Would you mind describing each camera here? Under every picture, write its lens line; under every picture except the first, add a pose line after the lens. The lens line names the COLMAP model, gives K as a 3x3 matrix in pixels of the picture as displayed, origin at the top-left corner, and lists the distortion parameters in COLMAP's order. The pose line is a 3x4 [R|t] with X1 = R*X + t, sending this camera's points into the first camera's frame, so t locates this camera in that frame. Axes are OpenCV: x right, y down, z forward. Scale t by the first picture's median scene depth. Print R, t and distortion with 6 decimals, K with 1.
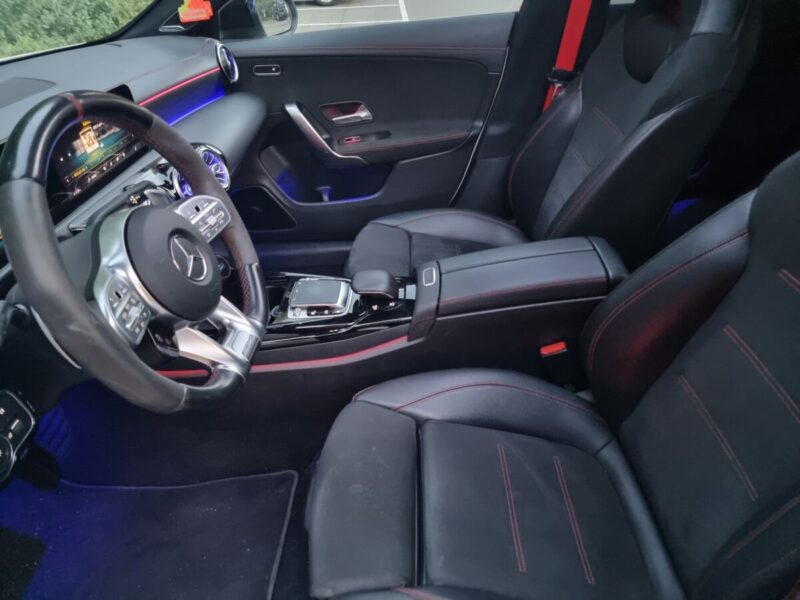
lens RADIAL K [[553.7, 0, 400.1], [0, 553.7, 296.9], [0, 0, 1]] dist [0.070849, -0.062801]
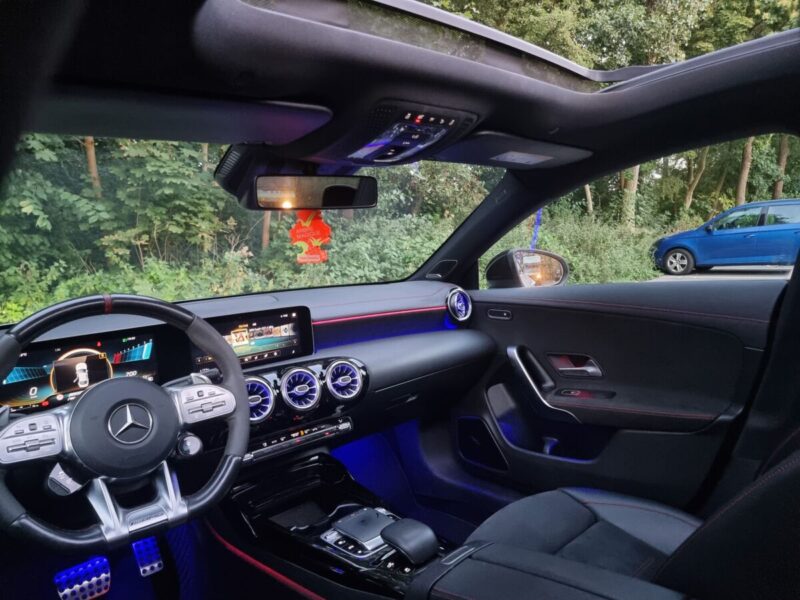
lens RADIAL K [[553.7, 0, 398.6], [0, 553.7, 293.6], [0, 0, 1]] dist [0.070849, -0.062801]
pose [[0.698614, 0.075582, -0.711495, 0.352347], [-0.366144, 0.892103, -0.264747, -0.083116], [0.614717, 0.445466, 0.650910, 0.163819]]
